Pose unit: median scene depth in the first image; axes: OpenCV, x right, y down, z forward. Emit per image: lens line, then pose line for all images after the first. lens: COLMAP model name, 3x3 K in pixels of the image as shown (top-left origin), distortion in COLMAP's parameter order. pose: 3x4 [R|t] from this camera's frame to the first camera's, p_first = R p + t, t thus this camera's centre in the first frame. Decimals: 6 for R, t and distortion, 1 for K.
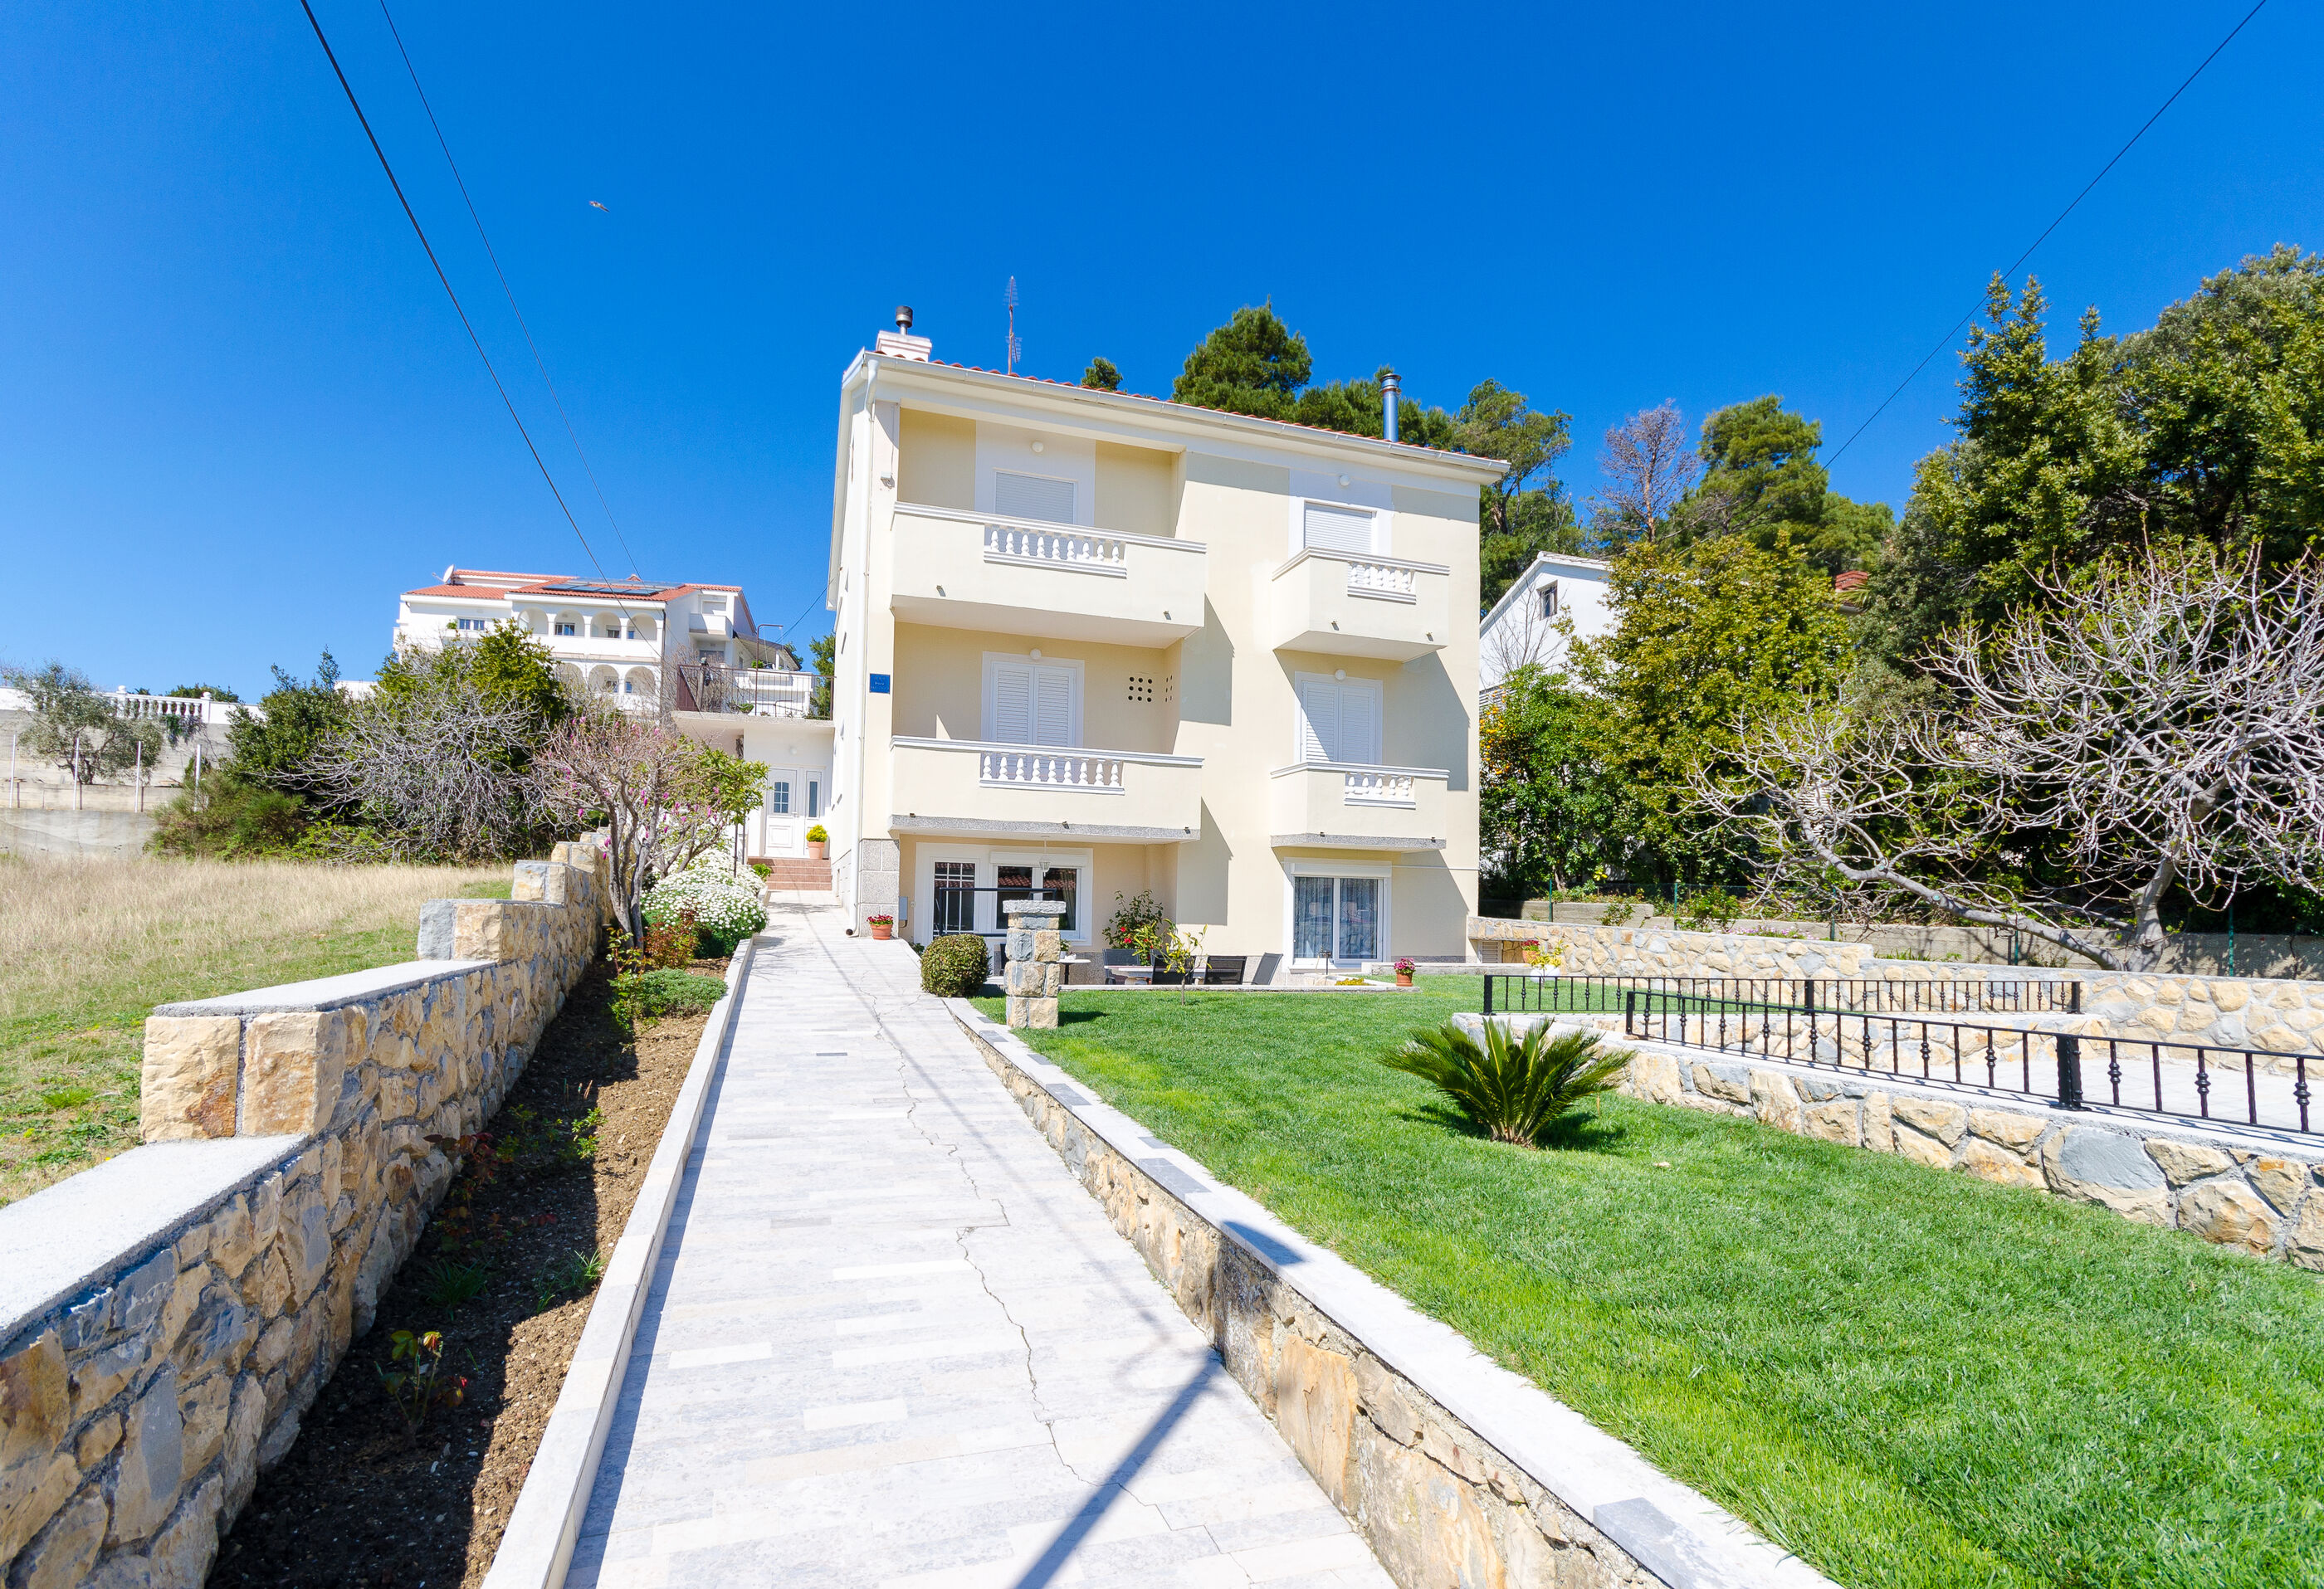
lens RADIAL K [[1021.5, 0, 1132.5], [0, 1021.5, 900.4], [0, 0, 1]] dist [0.004876, -0.000383]
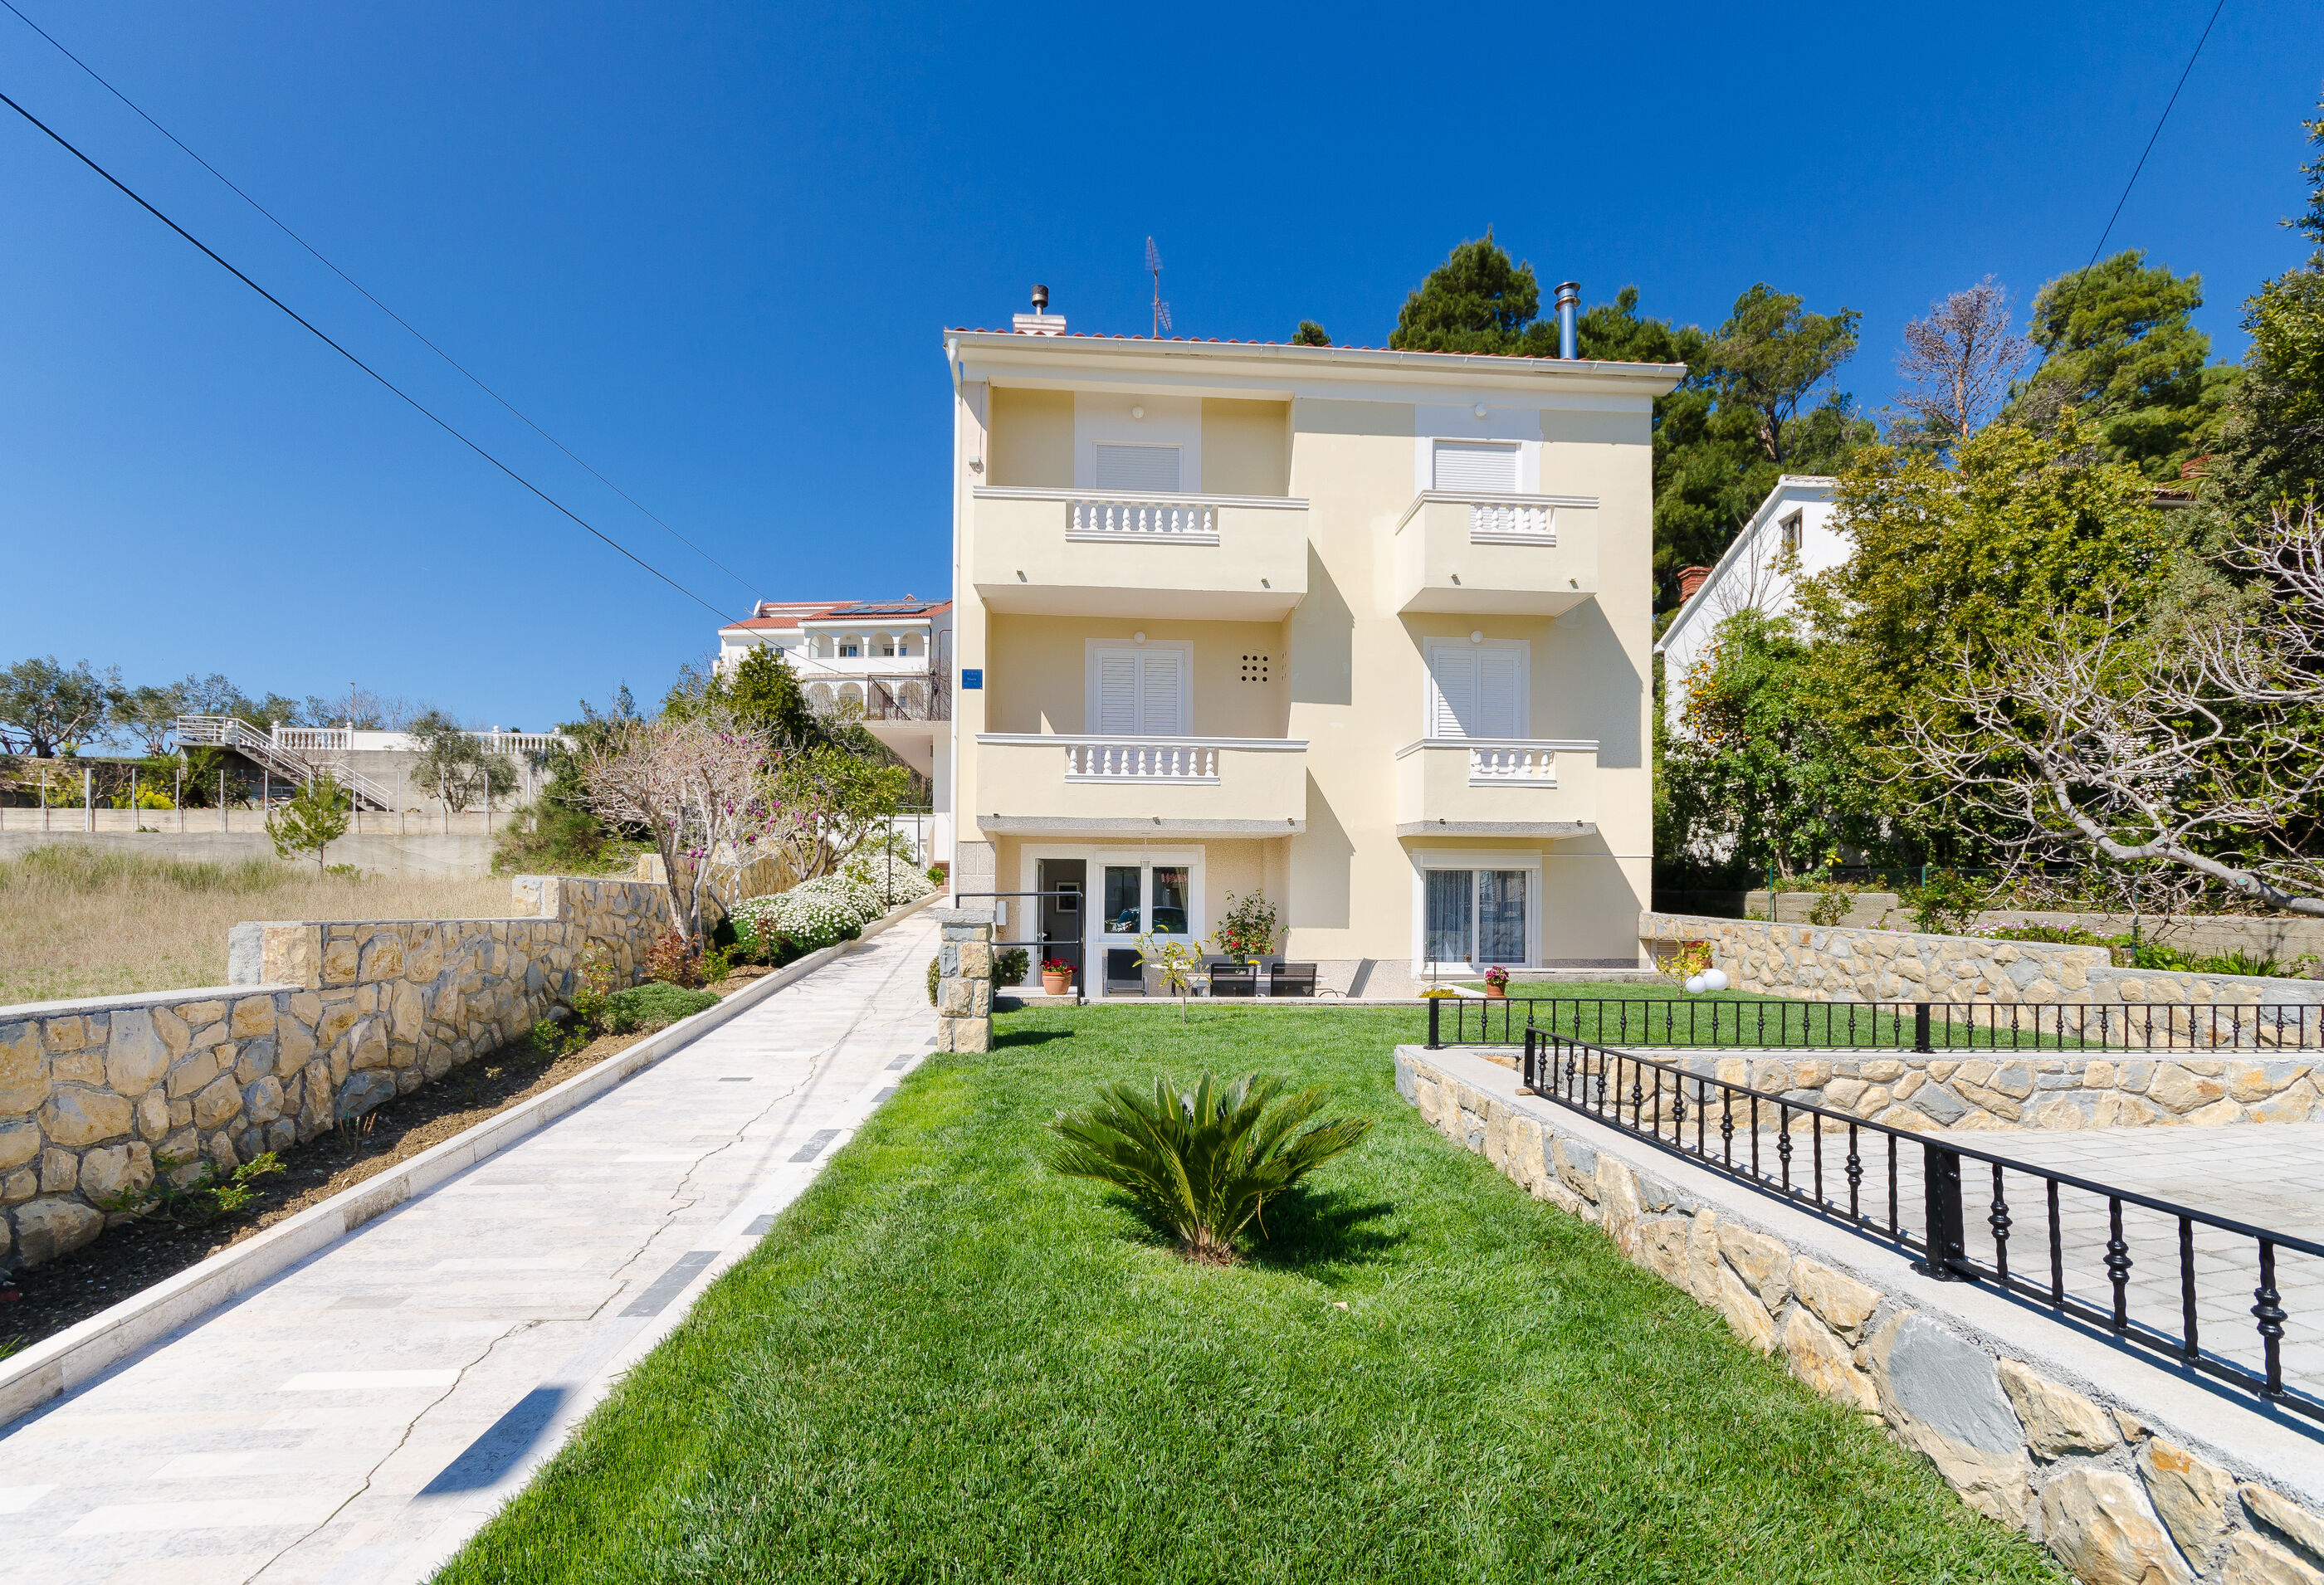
lens RADIAL K [[1034.4, 0, 1194.2], [0, 1034.4, 916.4], [0, 0, 1]] dist [0.007448, -0.000520]
pose [[0.977556, -0.013984, -0.210212, 0.148260], [0.018089, 0.999681, 0.017616, -0.002837], [0.209899, -0.021024, 0.977497, 0.083208]]
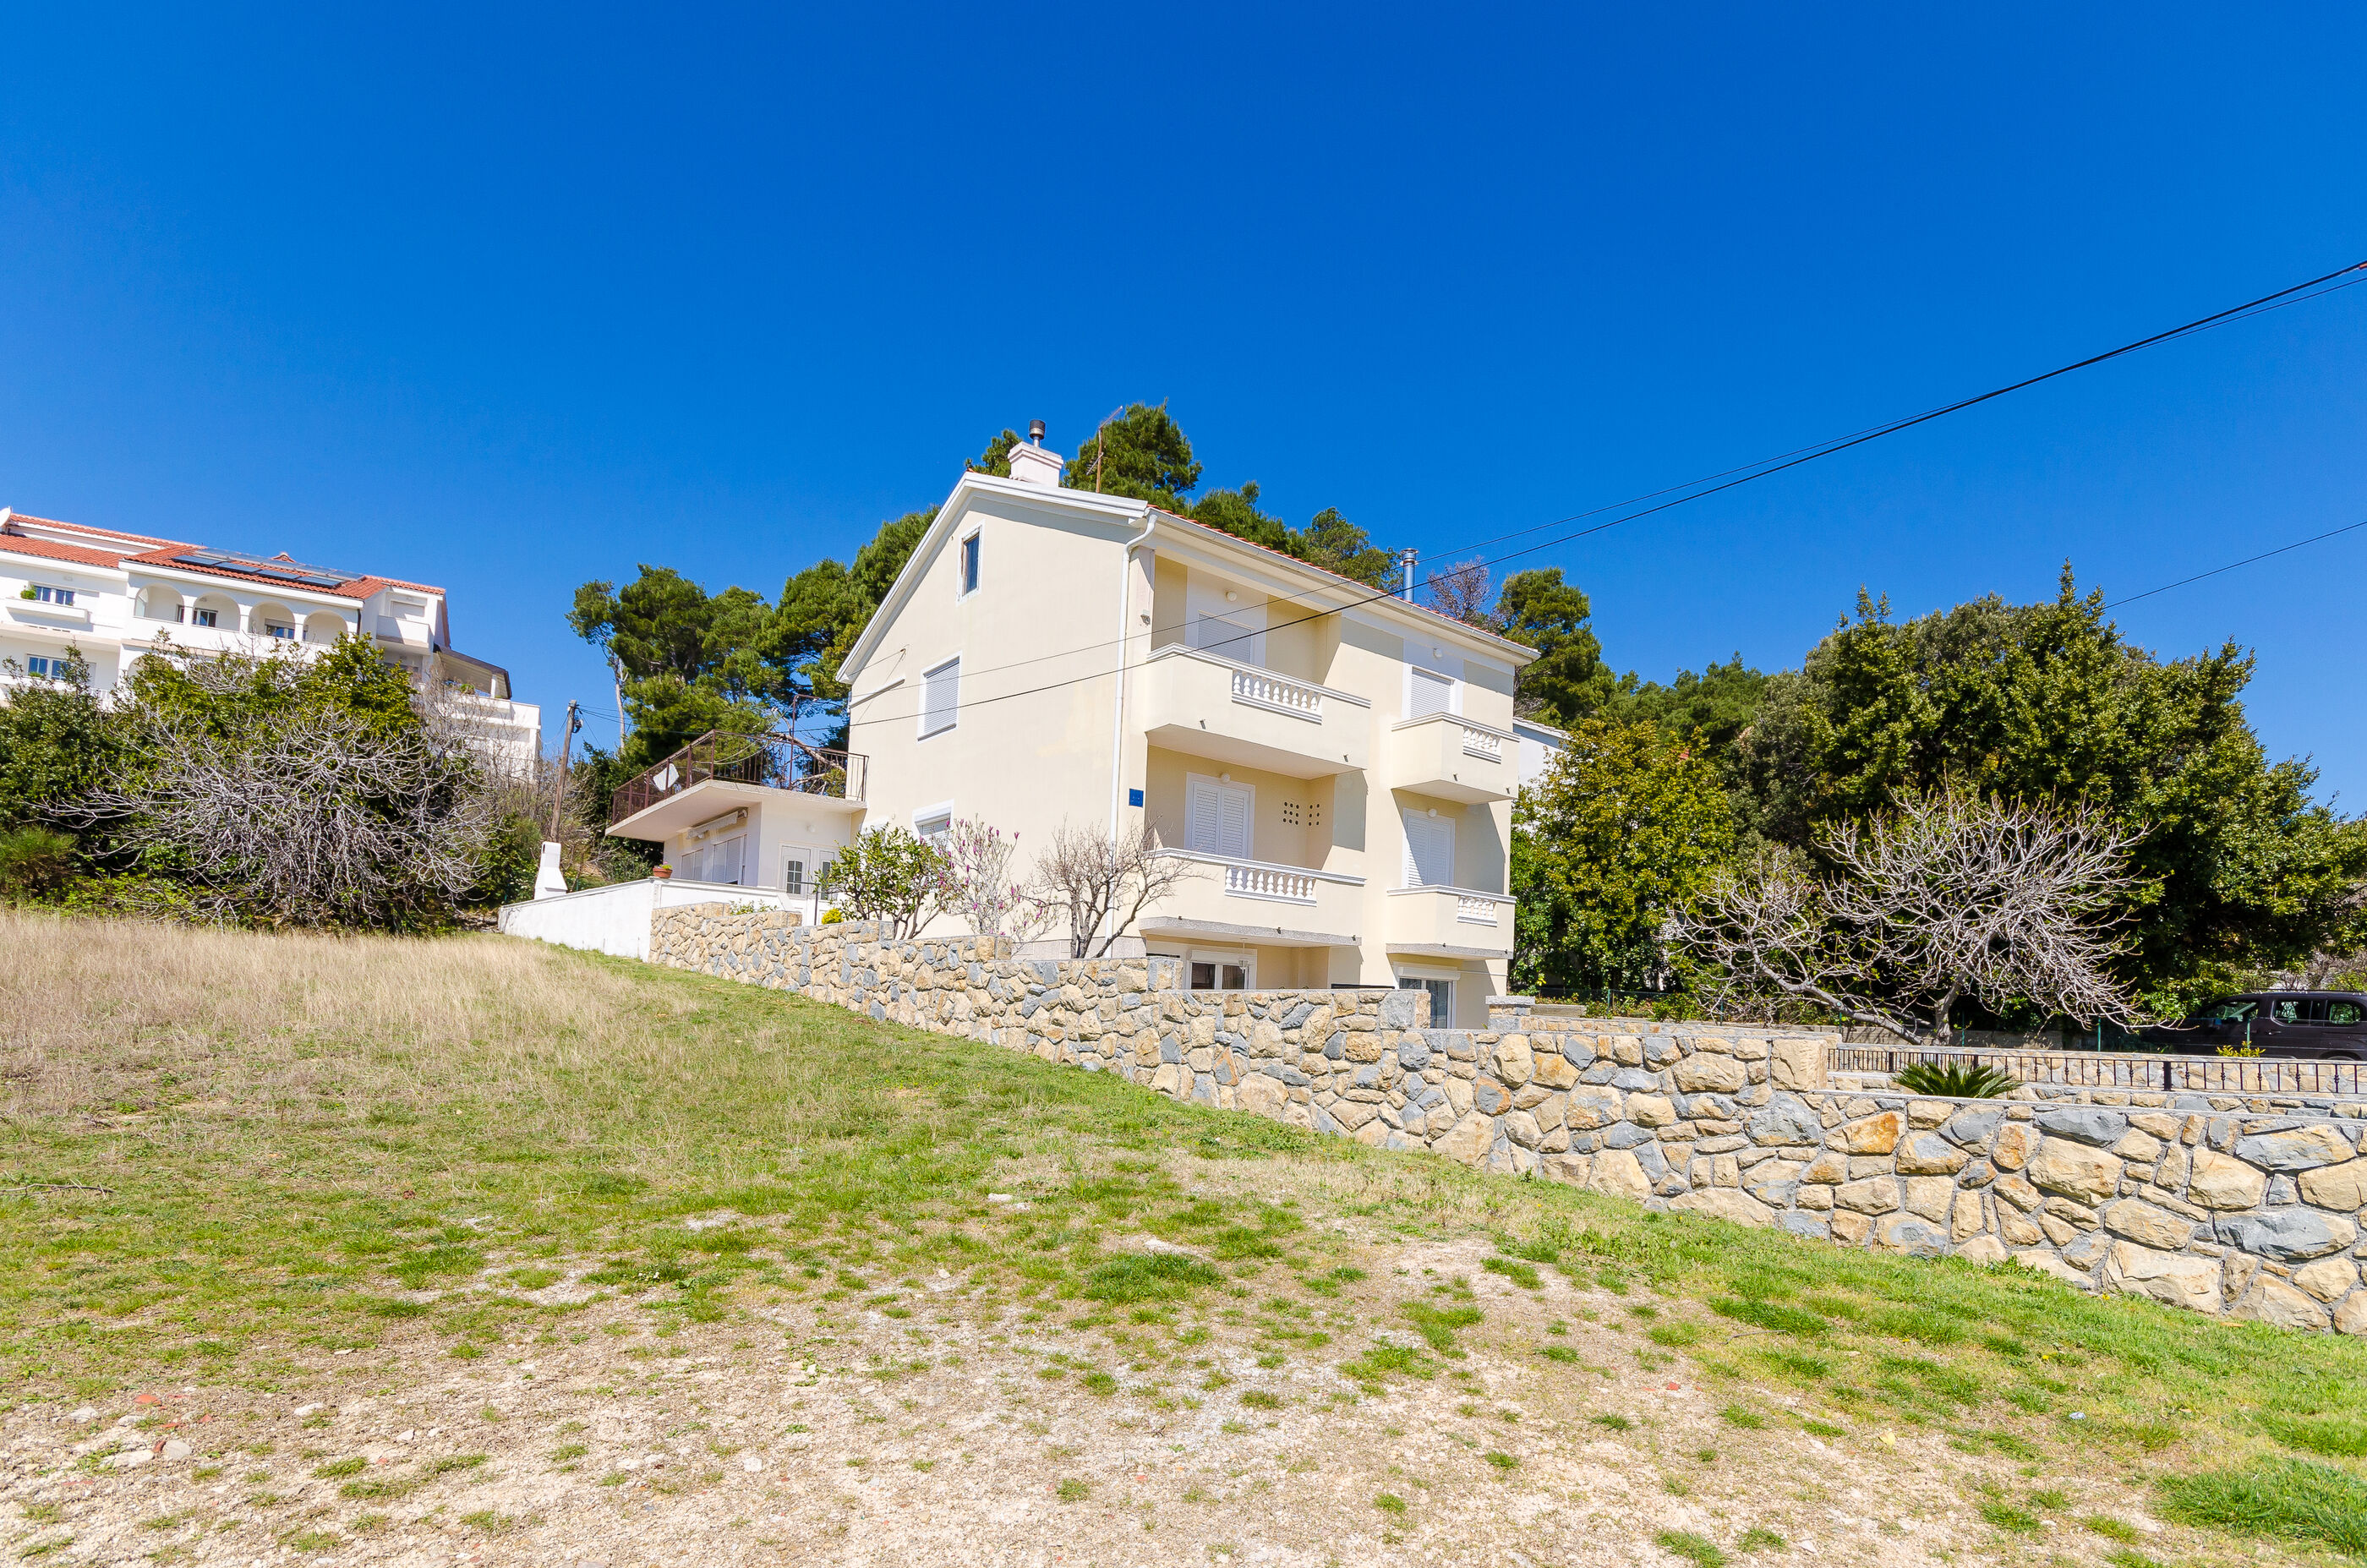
lens RADIAL K [[1144.5, 0, 1186.5], [0, 1144.5, 1014.0], [0, 0, 1]] dist [-0.000941, -0.000586]
pose [[0.934086, 0.013815, 0.356781, -0.574338], [-0.020068, 0.999703, 0.013828, 0.006389], [-0.356484, -0.020076, 0.934086, -0.181811]]
